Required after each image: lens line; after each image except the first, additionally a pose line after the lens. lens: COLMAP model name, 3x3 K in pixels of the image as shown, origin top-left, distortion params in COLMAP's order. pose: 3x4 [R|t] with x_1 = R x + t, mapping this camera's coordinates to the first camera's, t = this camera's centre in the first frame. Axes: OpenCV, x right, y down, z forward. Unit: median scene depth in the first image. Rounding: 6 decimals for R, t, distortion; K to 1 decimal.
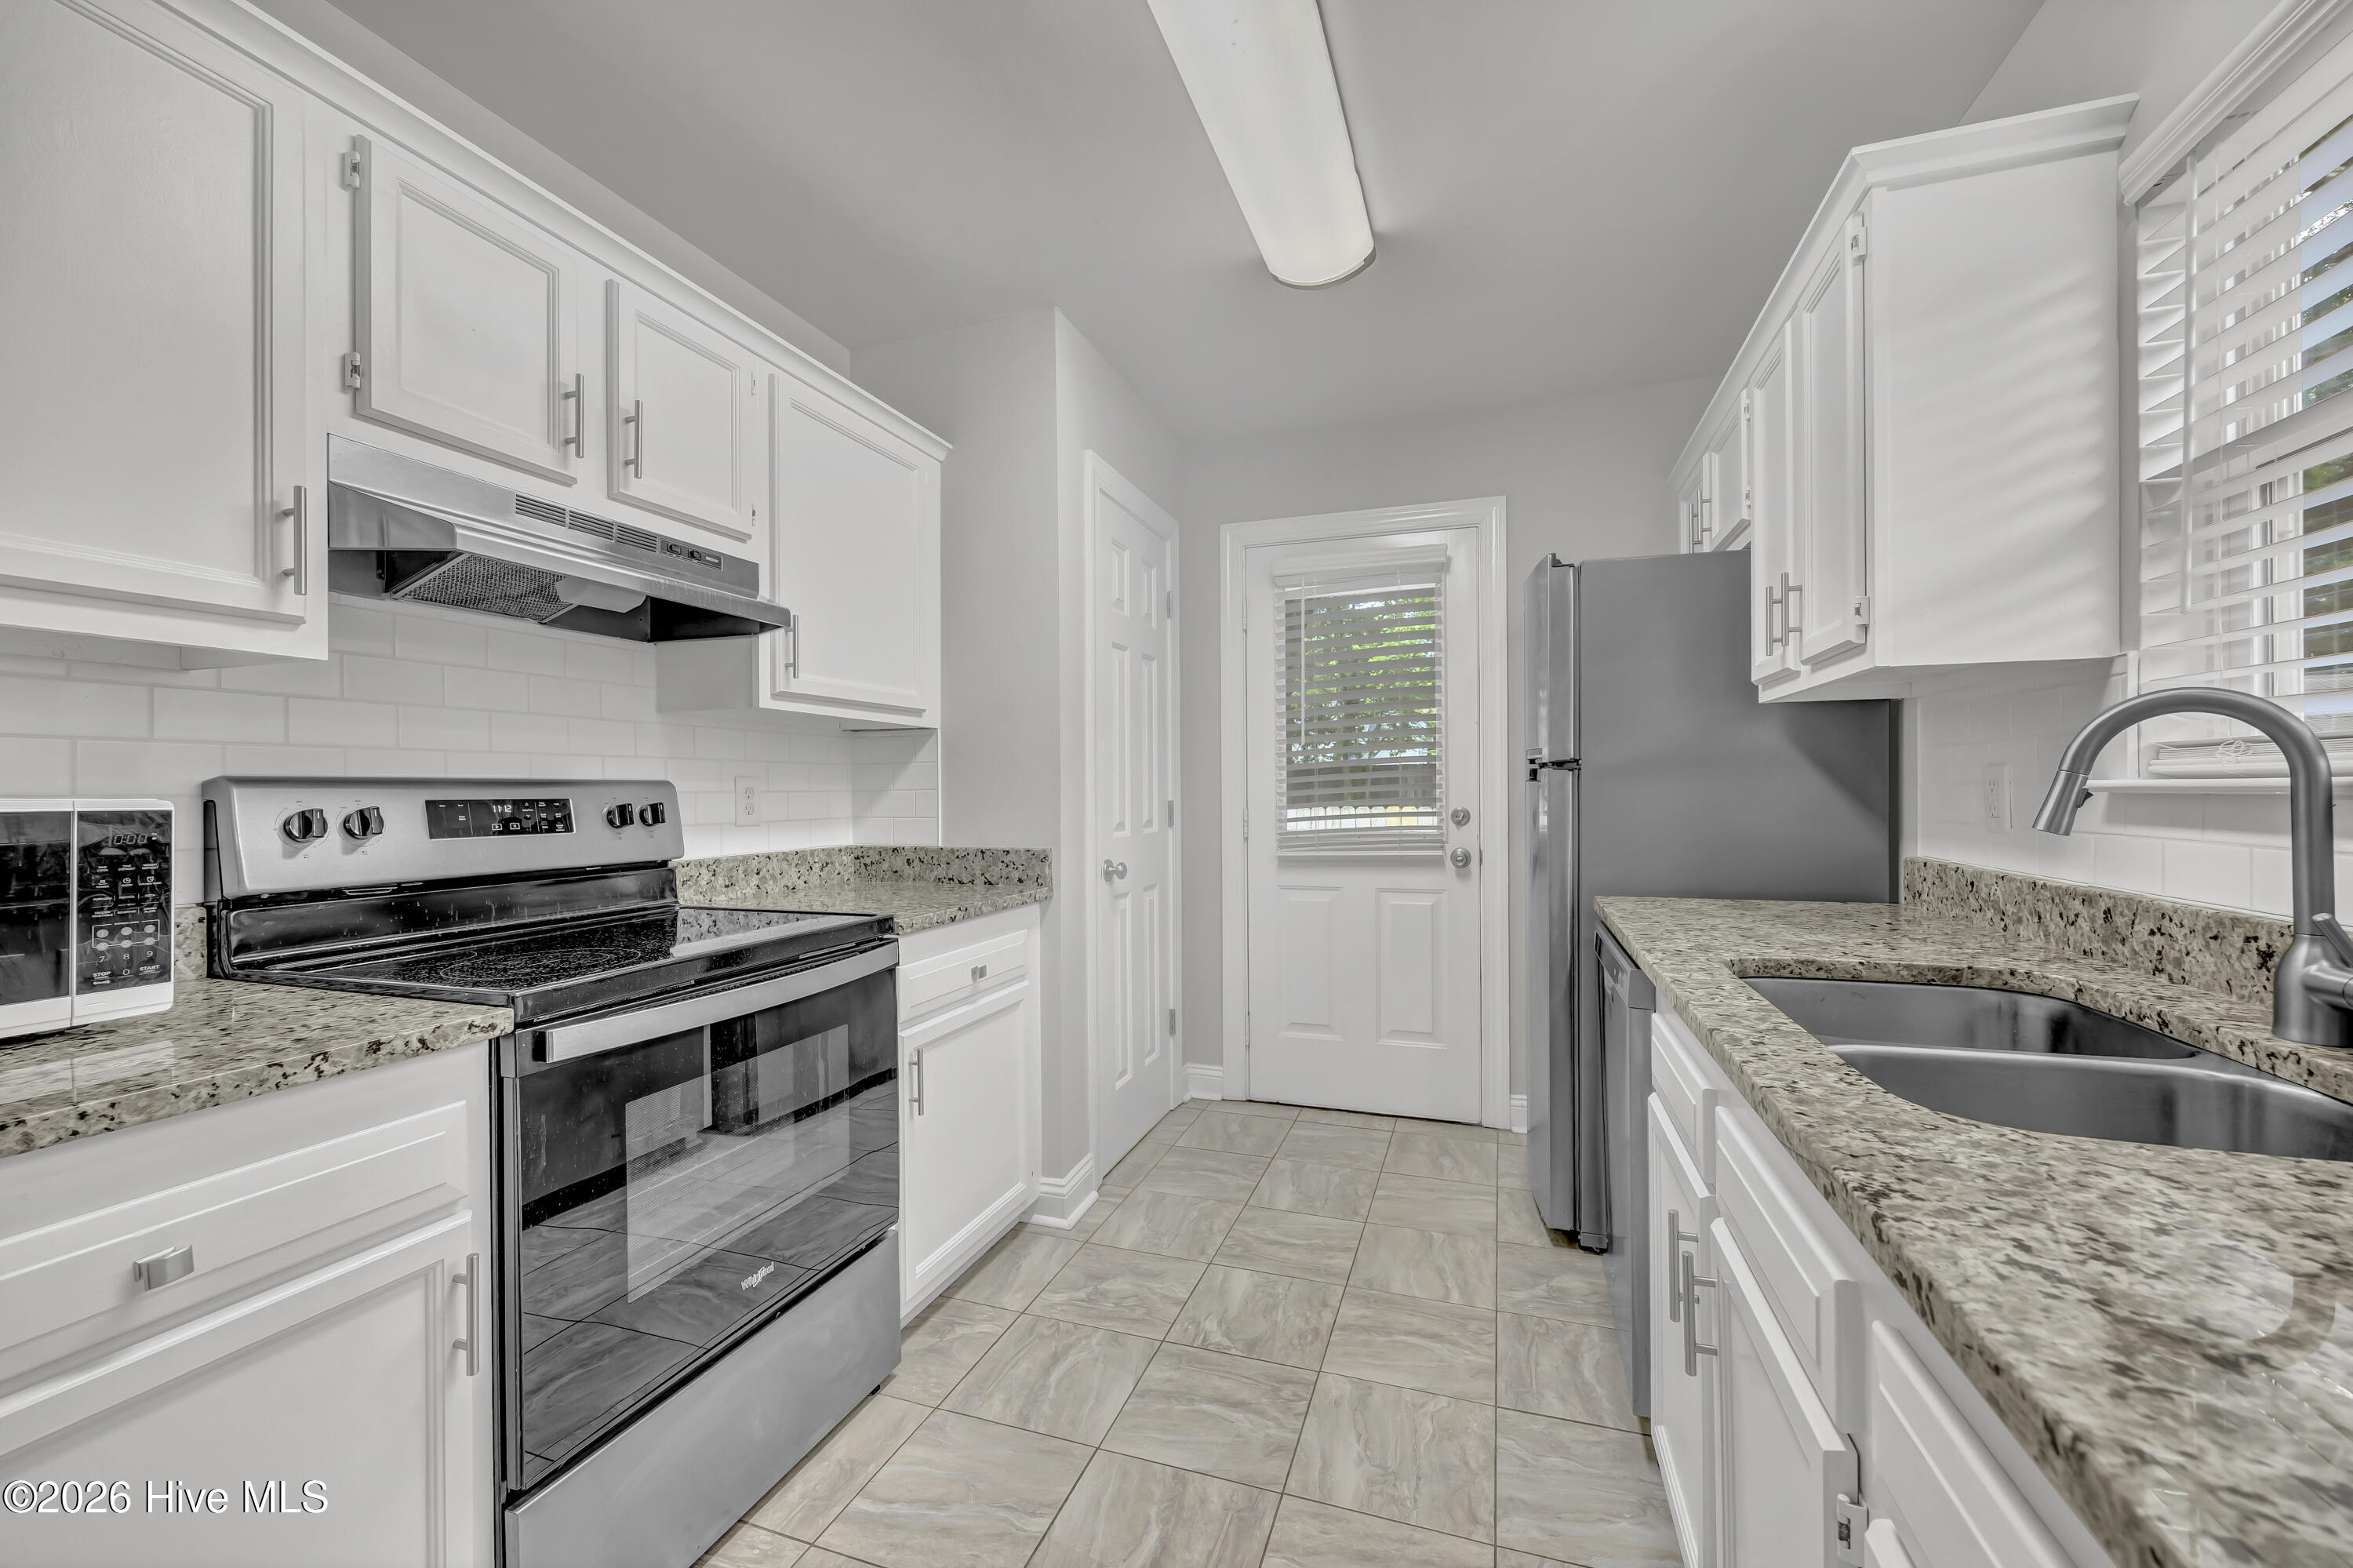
lens RADIAL K [[919.2, 0, 1182.5], [0, 919.2, 785.3], [0, 0, 1]] dist [-0.002262, -0.000135]
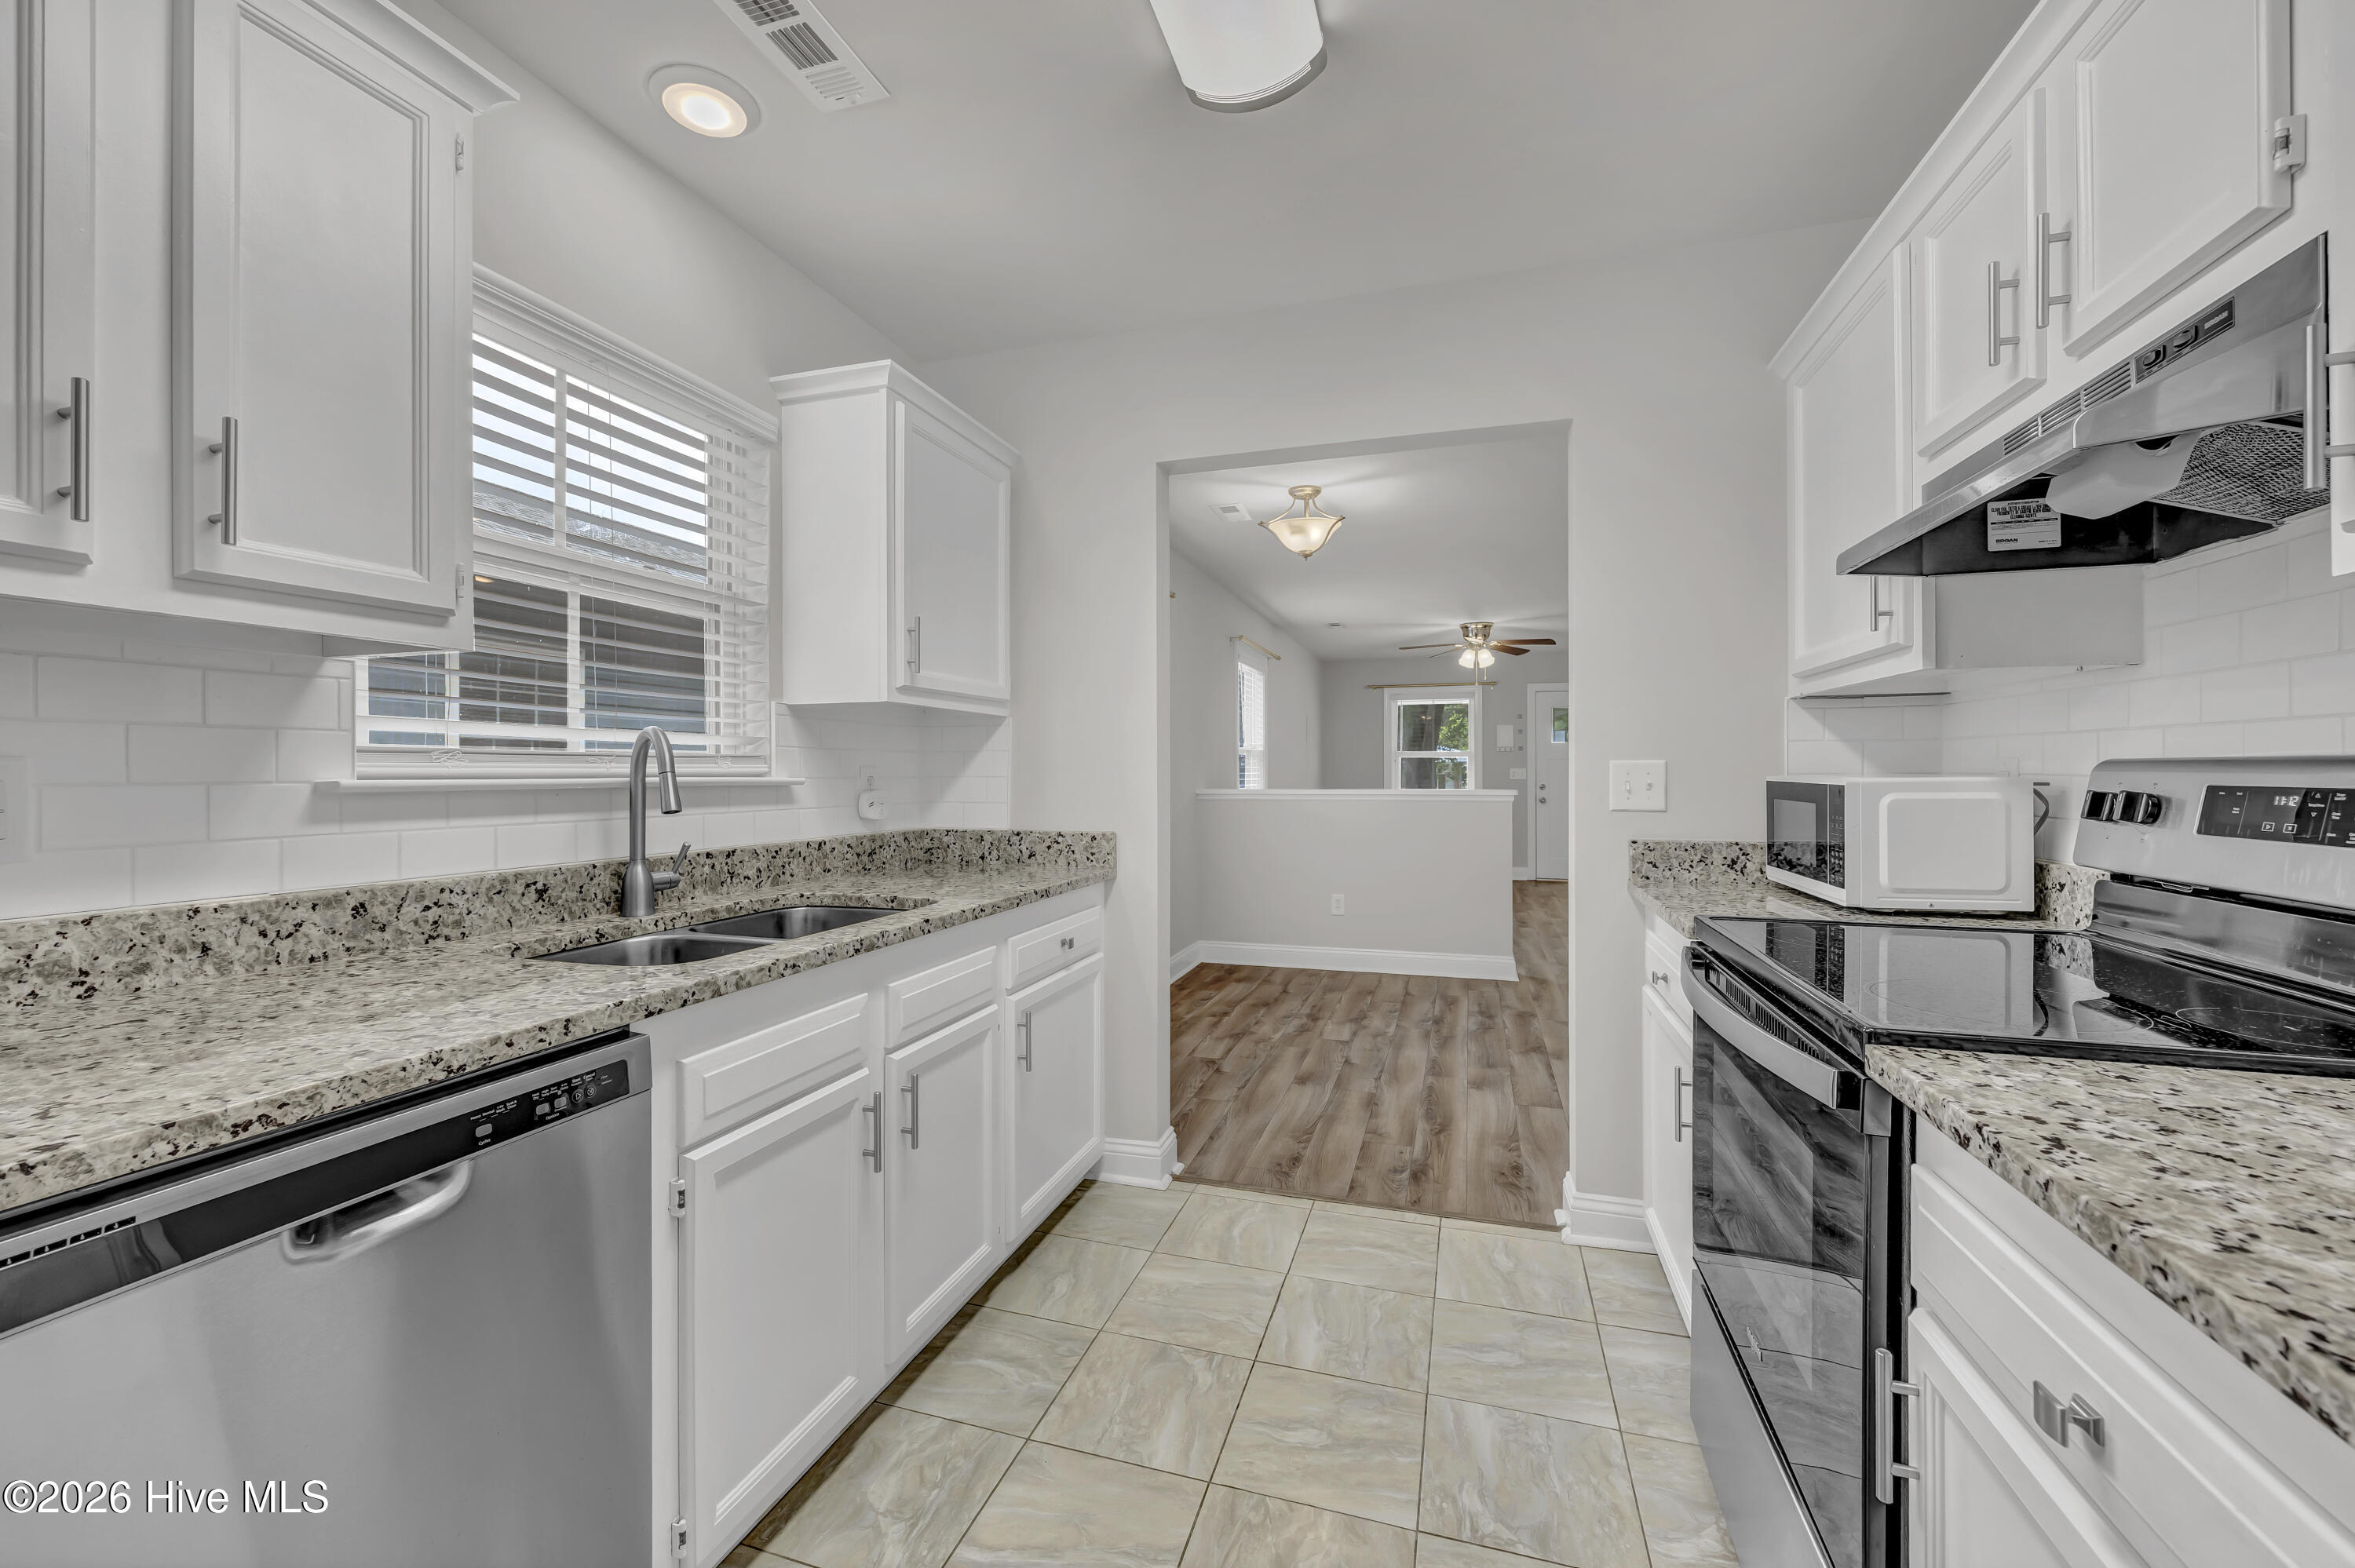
lens RADIAL K [[930.0, 0, 1178.6], [0, 930.0, 775.2], [0, 0, 1]] dist [-0.003401, -0.000025]
pose [[-0.999541, 0.010089, -0.028562, 0.093079], [0.010132, 0.999948, -0.001366, -0.000547], [0.028547, -0.001655, -0.999591, 1.805747]]
